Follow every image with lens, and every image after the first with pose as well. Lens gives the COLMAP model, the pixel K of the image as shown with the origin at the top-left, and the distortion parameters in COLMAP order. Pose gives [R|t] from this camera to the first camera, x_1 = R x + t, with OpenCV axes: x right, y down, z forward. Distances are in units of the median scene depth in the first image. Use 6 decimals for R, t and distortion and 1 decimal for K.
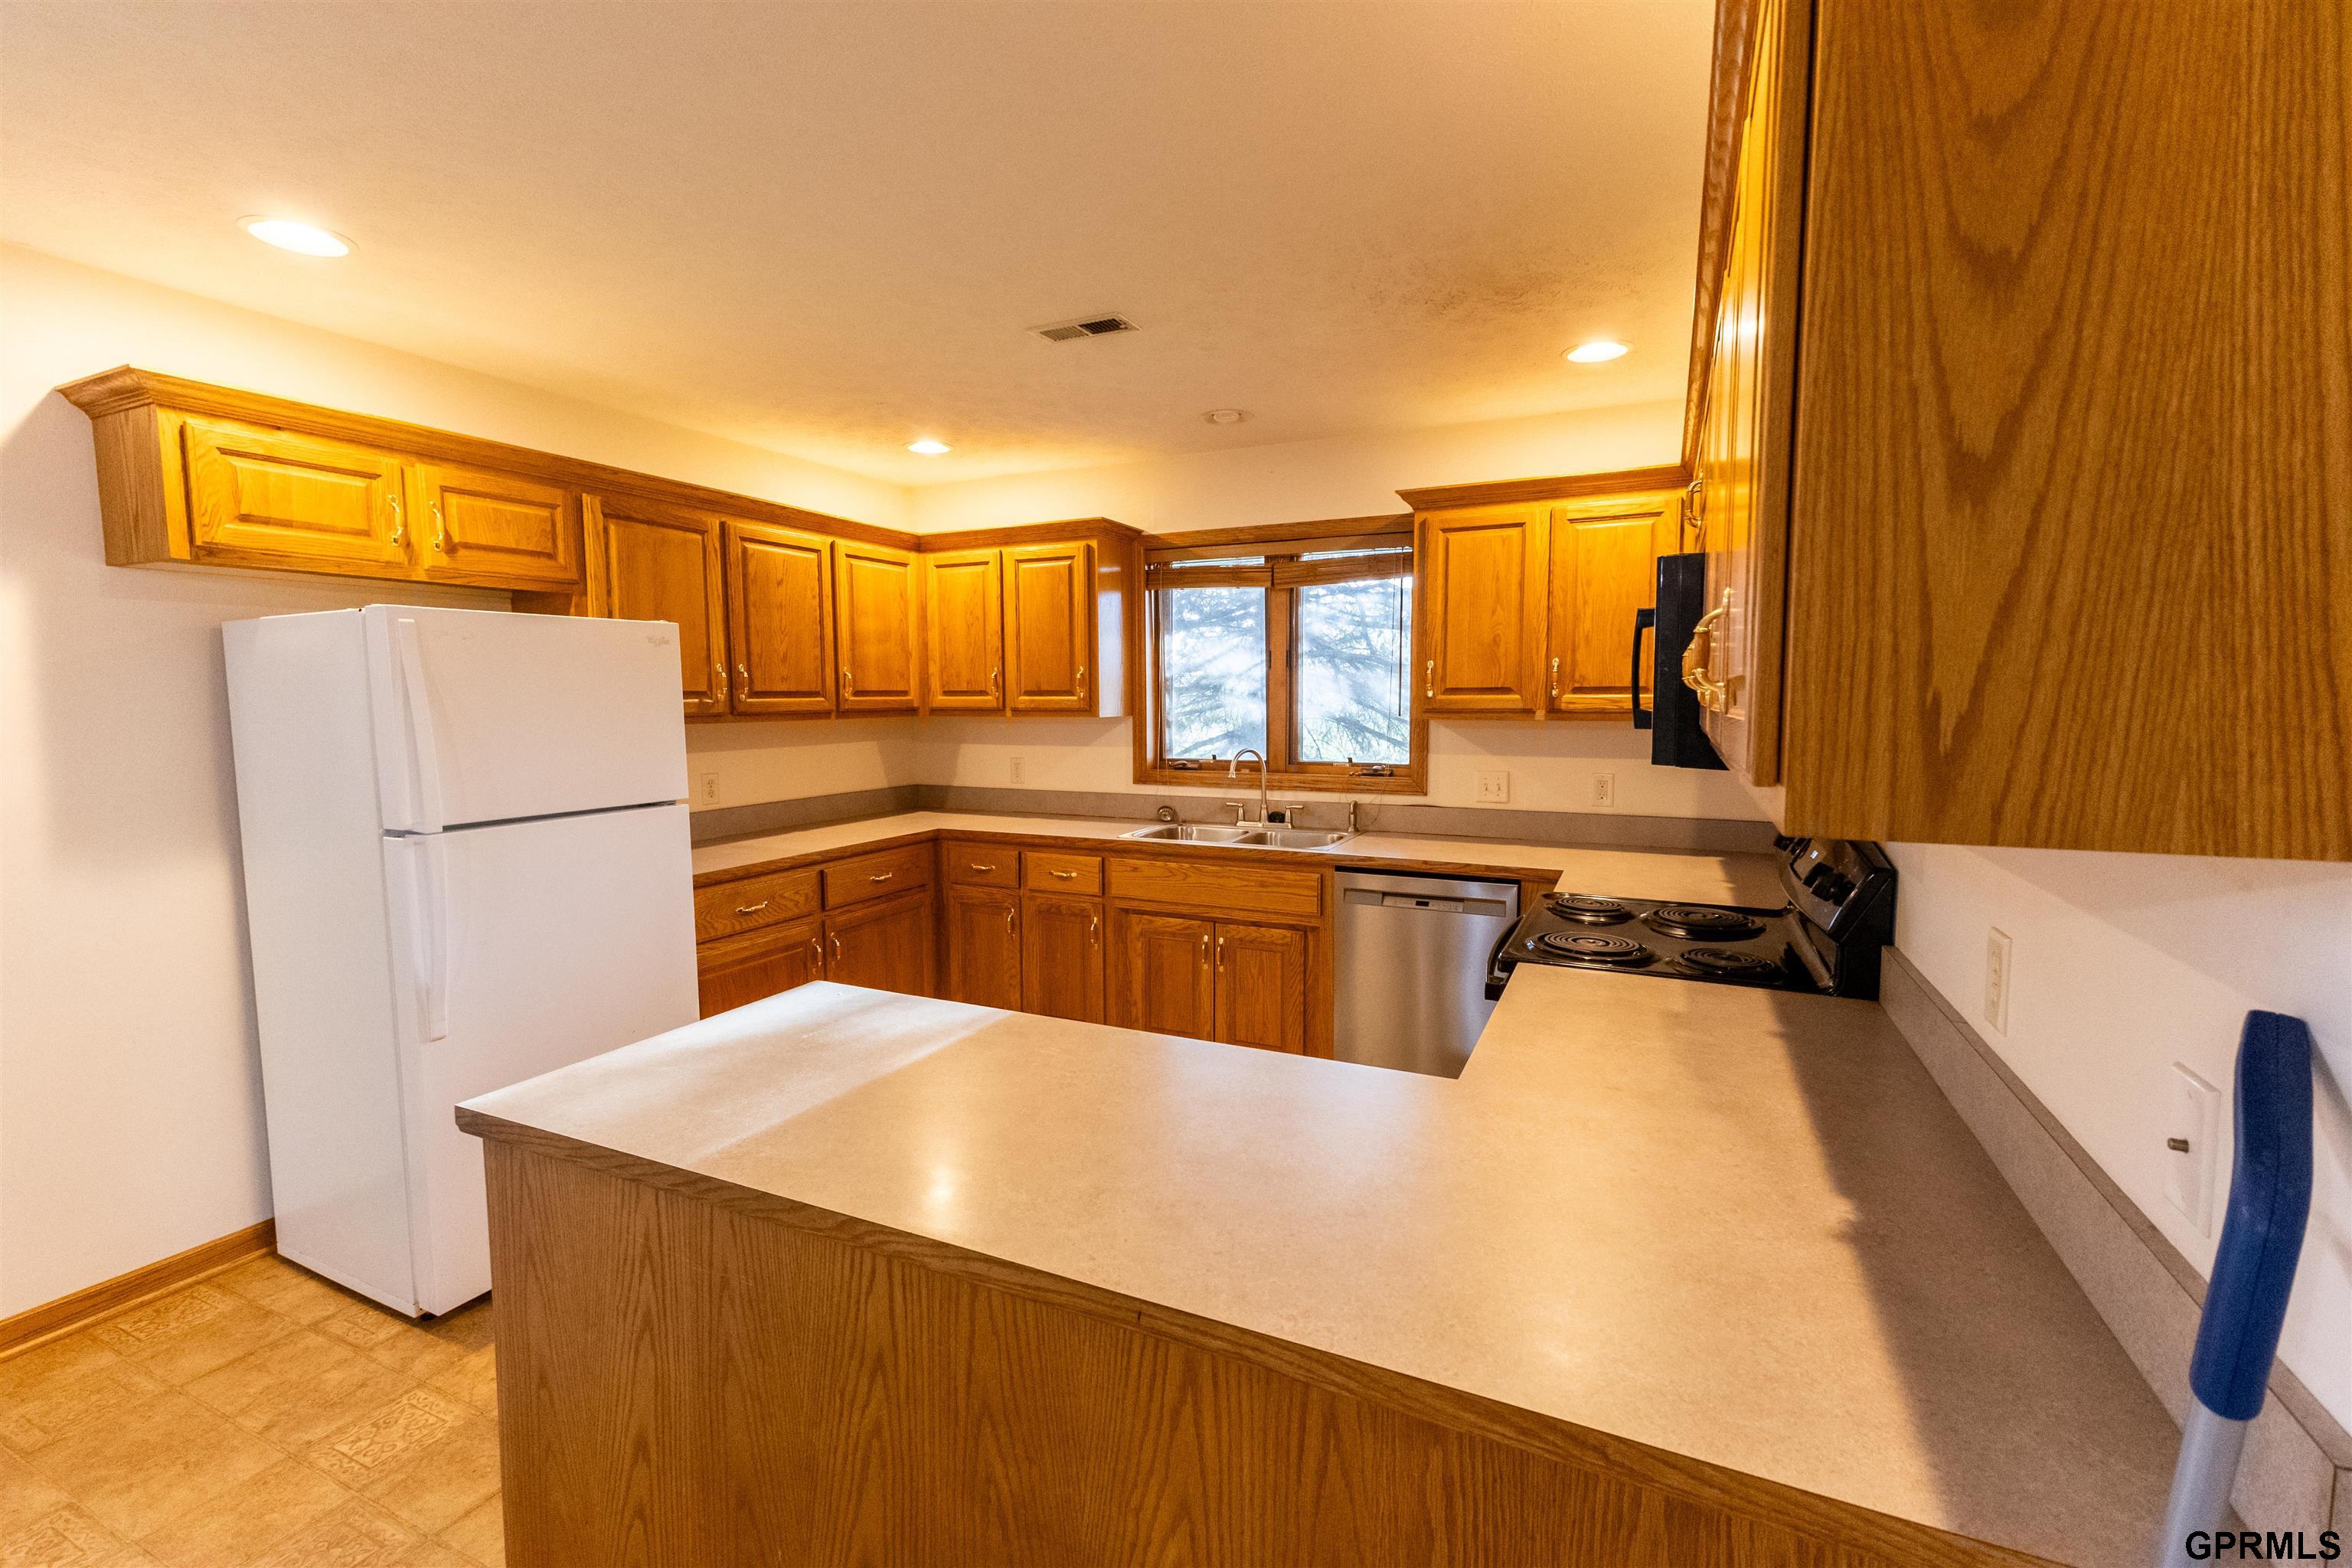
lens RADIAL K [[1014.8, 0, 1179.3], [0, 1014.8, 779.1], [0, 0, 1]] dist [0.008449, -0.000378]
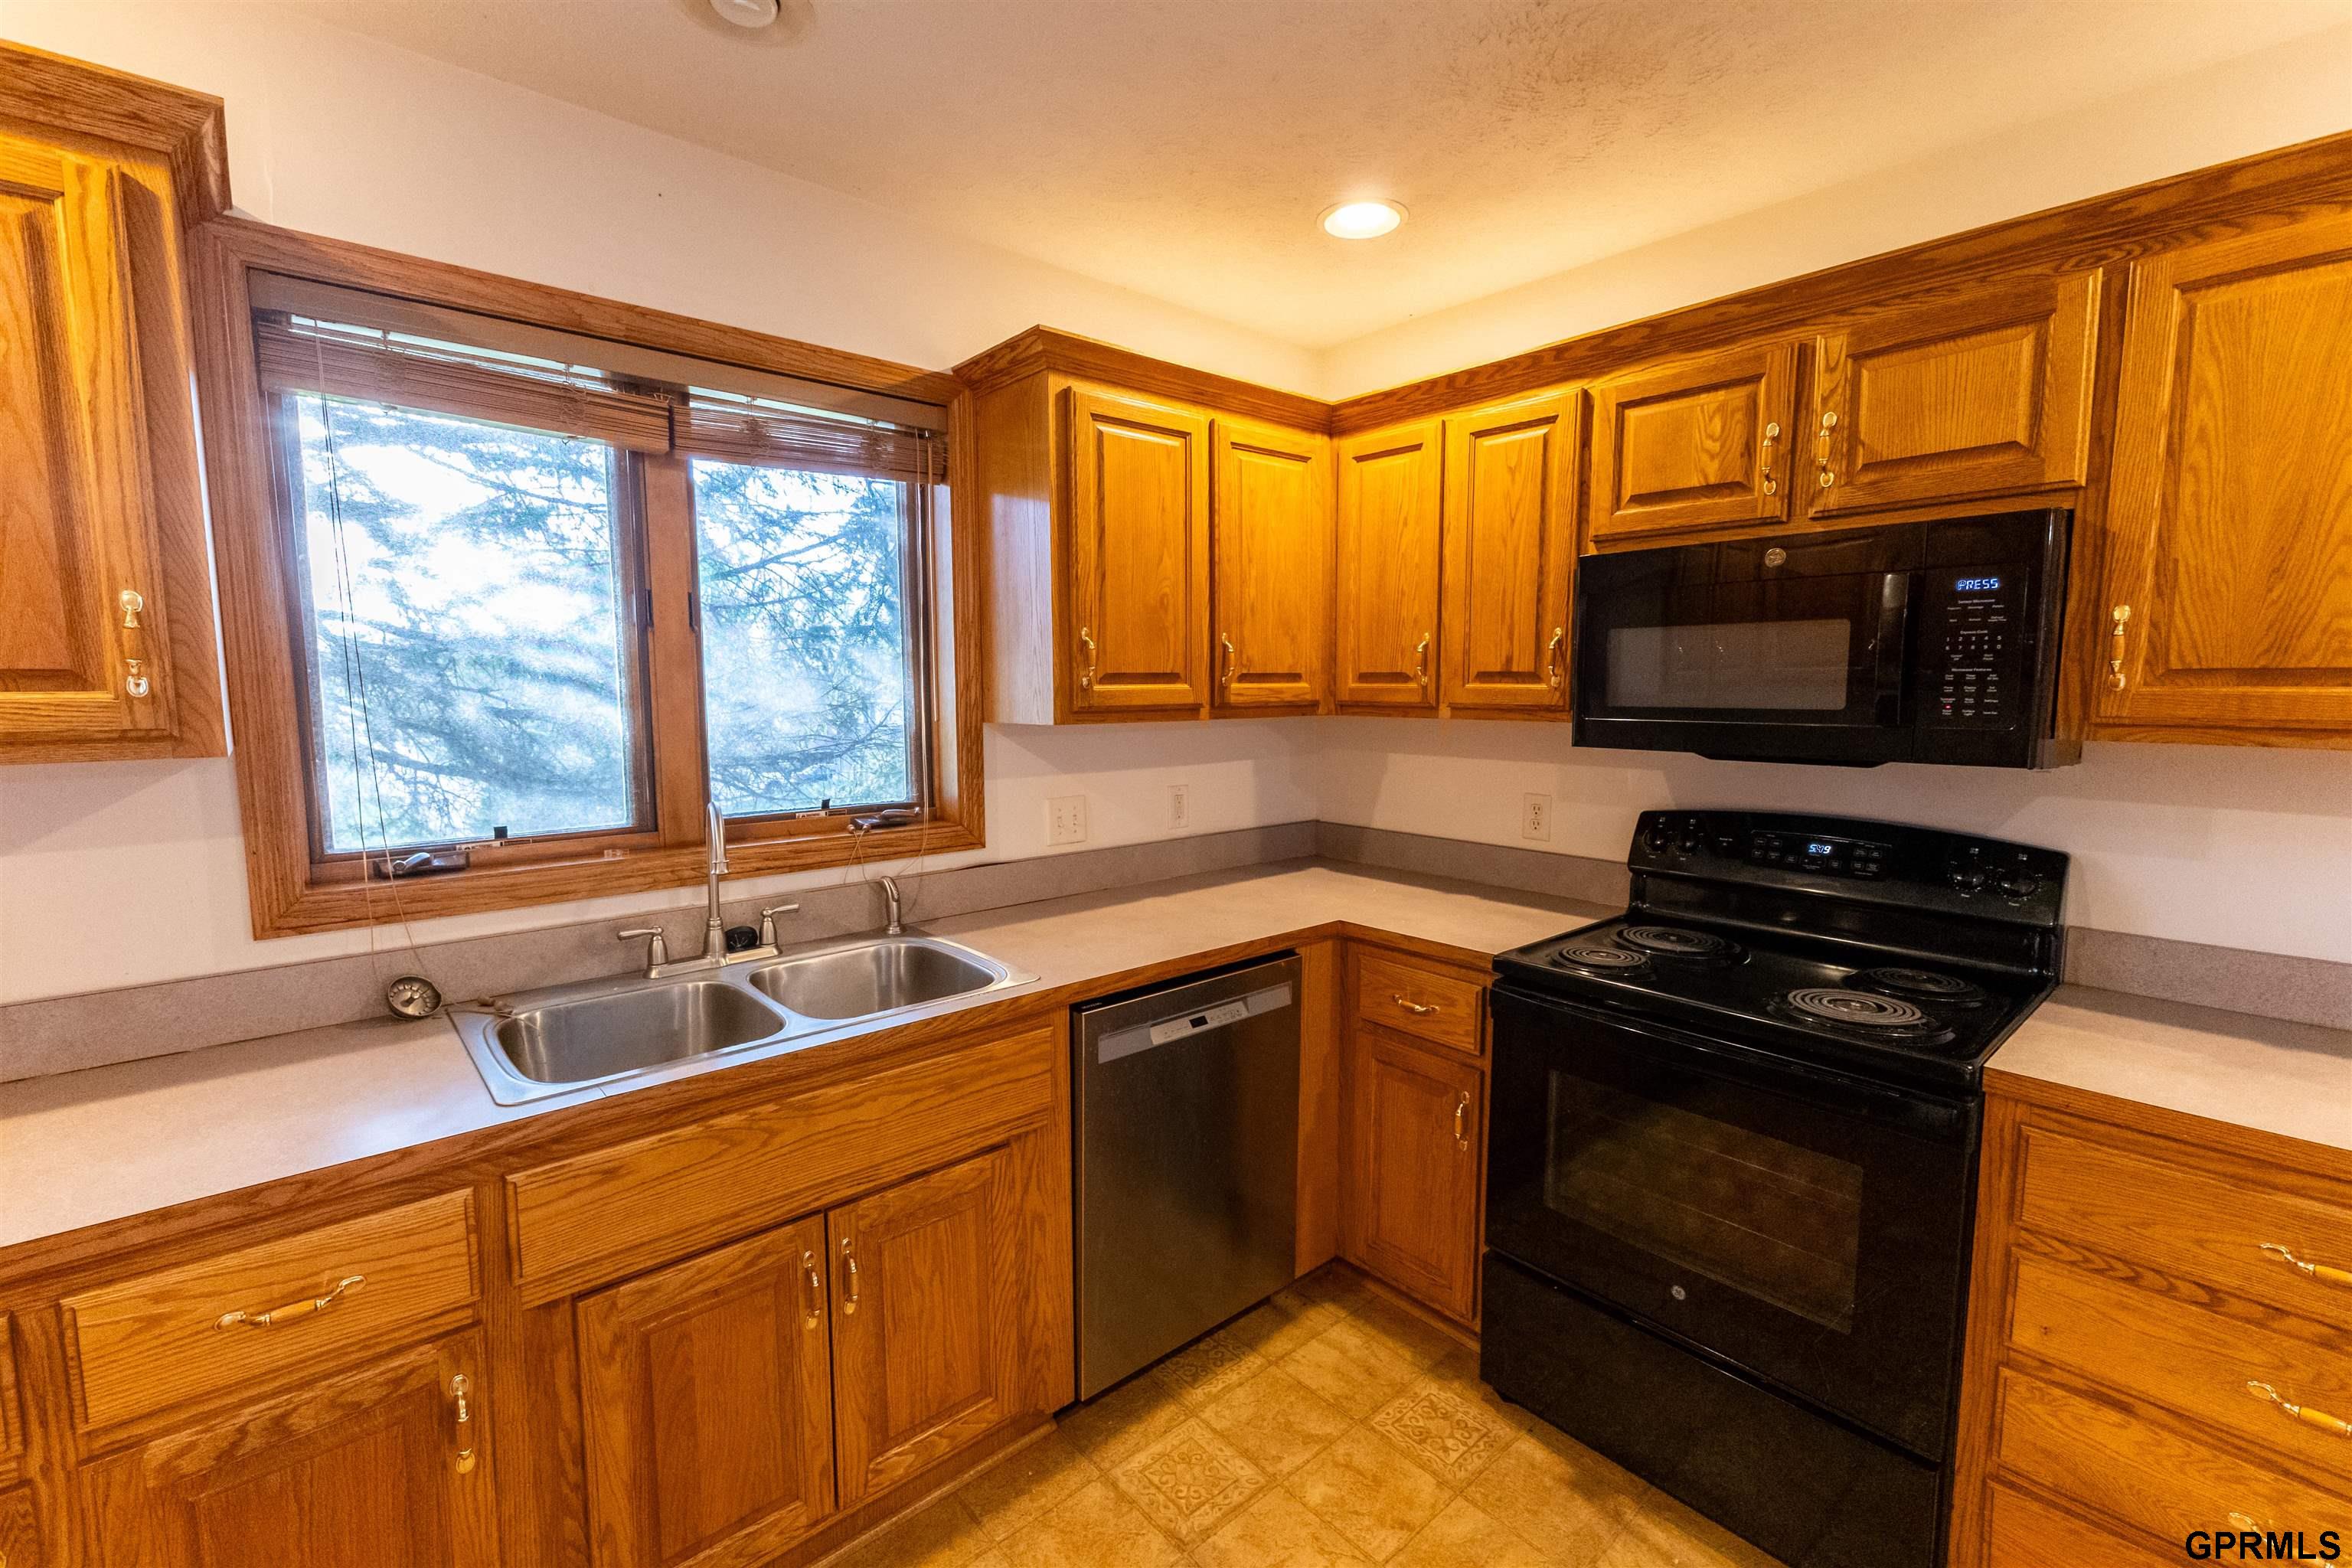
lens RADIAL K [[1014.8, 0, 1176.6], [0, 1014.8, 780.2], [0, 0, 1]] dist [0.008449, -0.000378]
pose [[0.392726, -0.089388, 0.915301, -0.273027], [0.076594, 0.994987, 0.064306, -0.055702], [-0.916461, 0.044852, 0.397603, 0.650582]]
